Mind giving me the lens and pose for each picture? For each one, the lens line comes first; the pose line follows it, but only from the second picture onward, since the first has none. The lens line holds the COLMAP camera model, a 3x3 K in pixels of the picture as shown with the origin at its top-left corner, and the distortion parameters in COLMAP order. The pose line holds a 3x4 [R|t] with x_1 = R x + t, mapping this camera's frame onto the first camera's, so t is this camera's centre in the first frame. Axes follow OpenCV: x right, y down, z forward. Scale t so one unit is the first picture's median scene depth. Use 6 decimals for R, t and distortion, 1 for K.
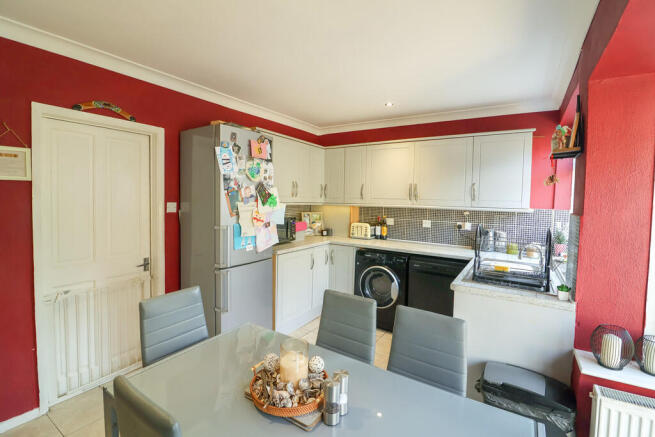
lens RADIAL K [[310.1, 0, 324.5], [0, 310.1, 206.5], [0, 0, 1]] dist [0.001526, -0.012926]
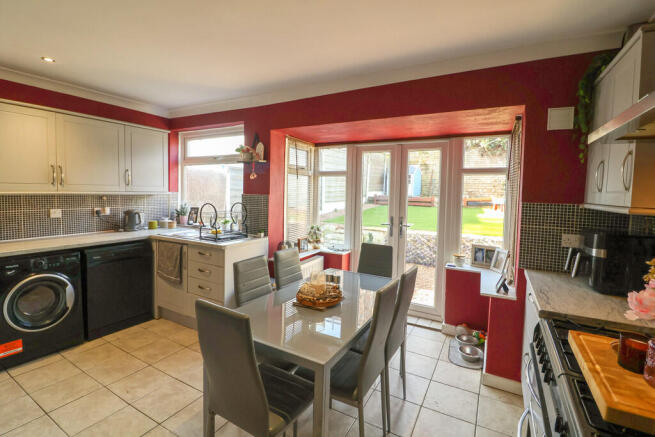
lens RADIAL K [[310.1, 0, 324.5], [0, 310.1, 206.5], [0, 0, 1]] dist [0.001526, -0.012926]
pose [[-0.069073, -0.076127, 0.994703, -0.590199], [0.010313, 0.996976, 0.077017, -0.020555], [-0.997558, 0.015578, -0.068079, 0.365628]]
